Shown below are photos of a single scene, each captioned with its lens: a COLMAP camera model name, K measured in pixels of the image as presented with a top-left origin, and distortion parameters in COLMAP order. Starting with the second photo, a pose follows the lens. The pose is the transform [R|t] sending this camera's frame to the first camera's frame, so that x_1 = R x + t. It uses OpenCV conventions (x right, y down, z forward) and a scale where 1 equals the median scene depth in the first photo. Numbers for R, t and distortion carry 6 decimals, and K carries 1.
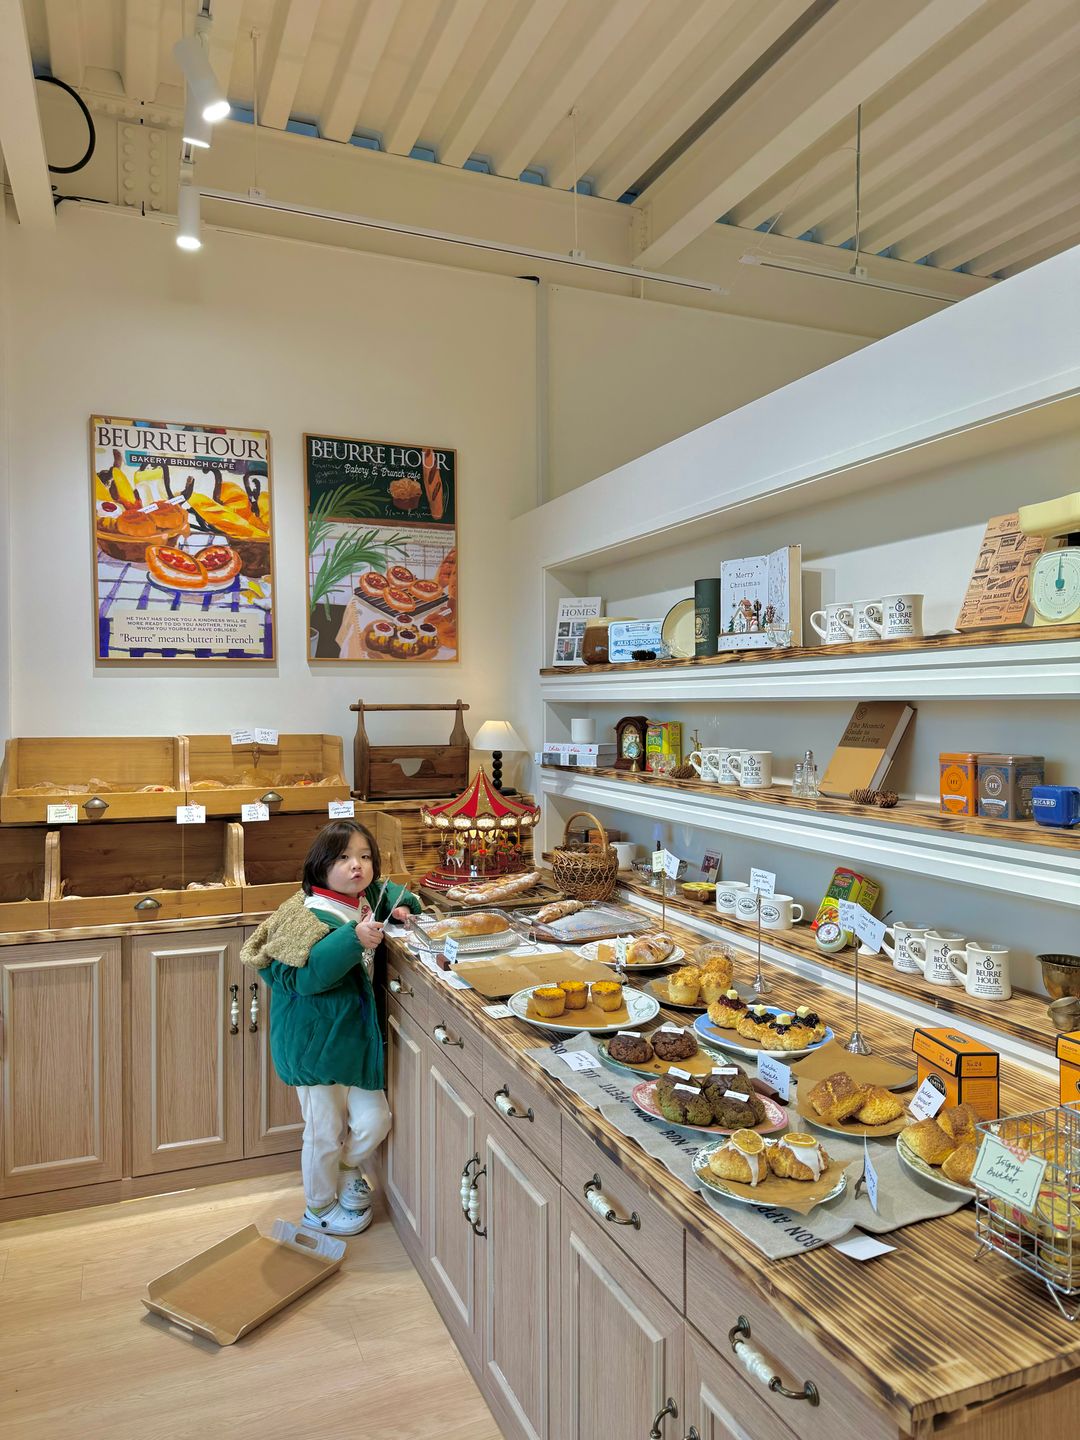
lens RADIAL K [[993.3, 0, 540.4], [0, 993.3, 726.3], [0, 0, 1]] dist [0.000360, -0.003324]
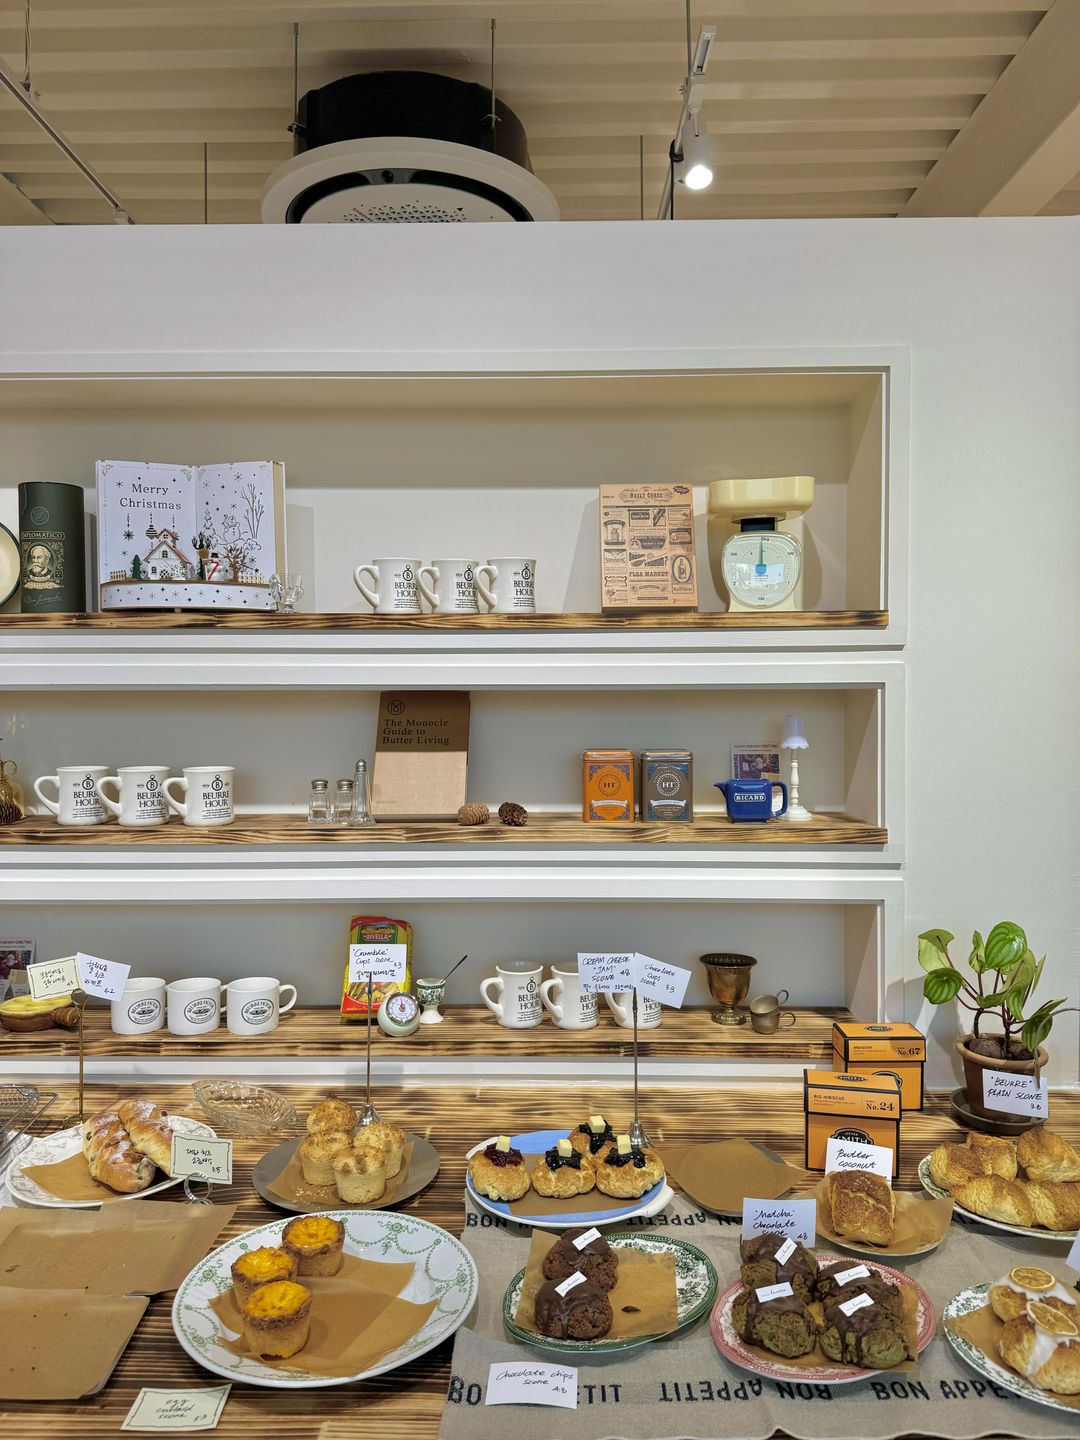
lens RADIAL K [[993.3, 0, 539.9], [0, 993.3, 707.0], [0, 0, 1]] dist [0.000360, -0.003324]
pose [[0.371638, -0.010345, 0.928320, -0.377151], [0.020776, 0.999780, 0.002824, -0.013982], [-0.928145, 0.018237, 0.371771, 0.697381]]
